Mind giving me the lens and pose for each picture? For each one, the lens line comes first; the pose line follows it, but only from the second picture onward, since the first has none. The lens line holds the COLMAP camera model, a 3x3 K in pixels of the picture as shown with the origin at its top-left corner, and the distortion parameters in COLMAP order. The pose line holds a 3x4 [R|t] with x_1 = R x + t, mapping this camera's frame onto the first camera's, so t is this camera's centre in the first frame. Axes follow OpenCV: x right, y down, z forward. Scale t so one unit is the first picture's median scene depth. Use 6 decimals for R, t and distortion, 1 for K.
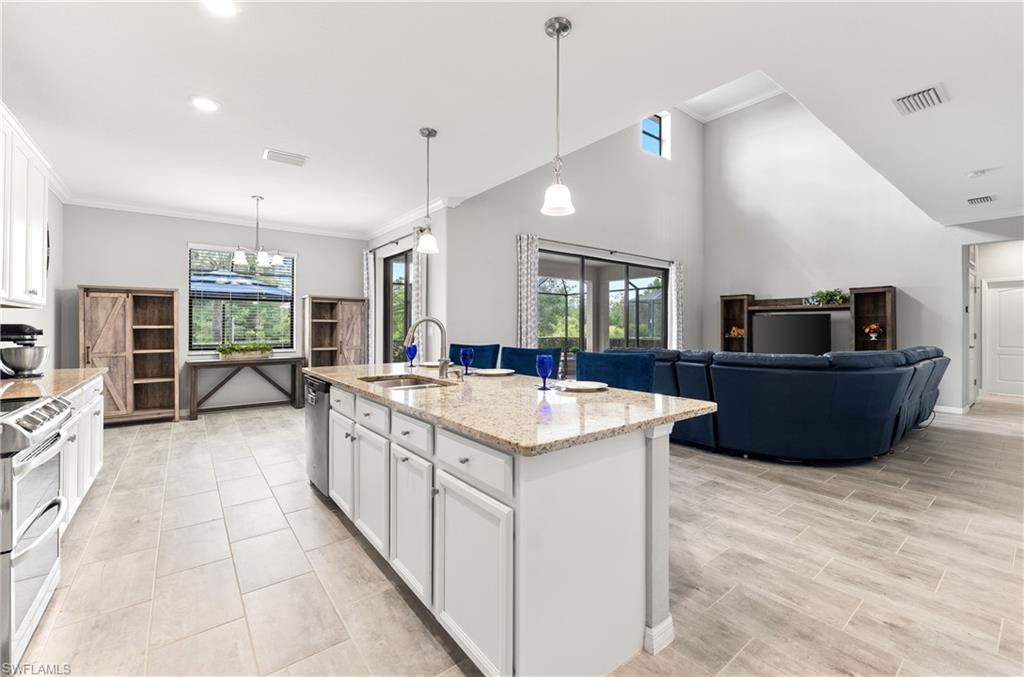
lens RADIAL K [[432.4, 0, 512.3], [0, 432.4, 331.0], [0, 0, 1]] dist [-0.000756, -0.000419]
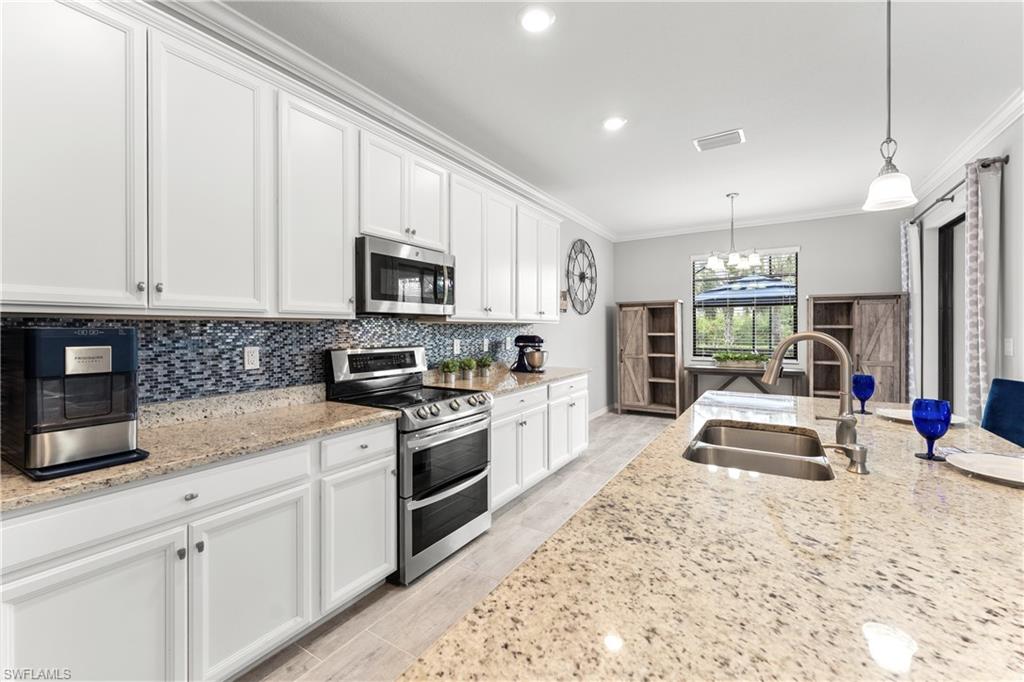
lens RADIAL K [[418.4, 0, 512.6], [0, 418.4, 332.1], [0, 0, 1]] dist [-0.000432, -0.000221]
pose [[0.348489, 0.003690, -0.937305, 0.078910], [-0.004075, 0.999989, 0.002422, -0.015946], [0.937304, 0.002975, 0.348501, 0.233796]]
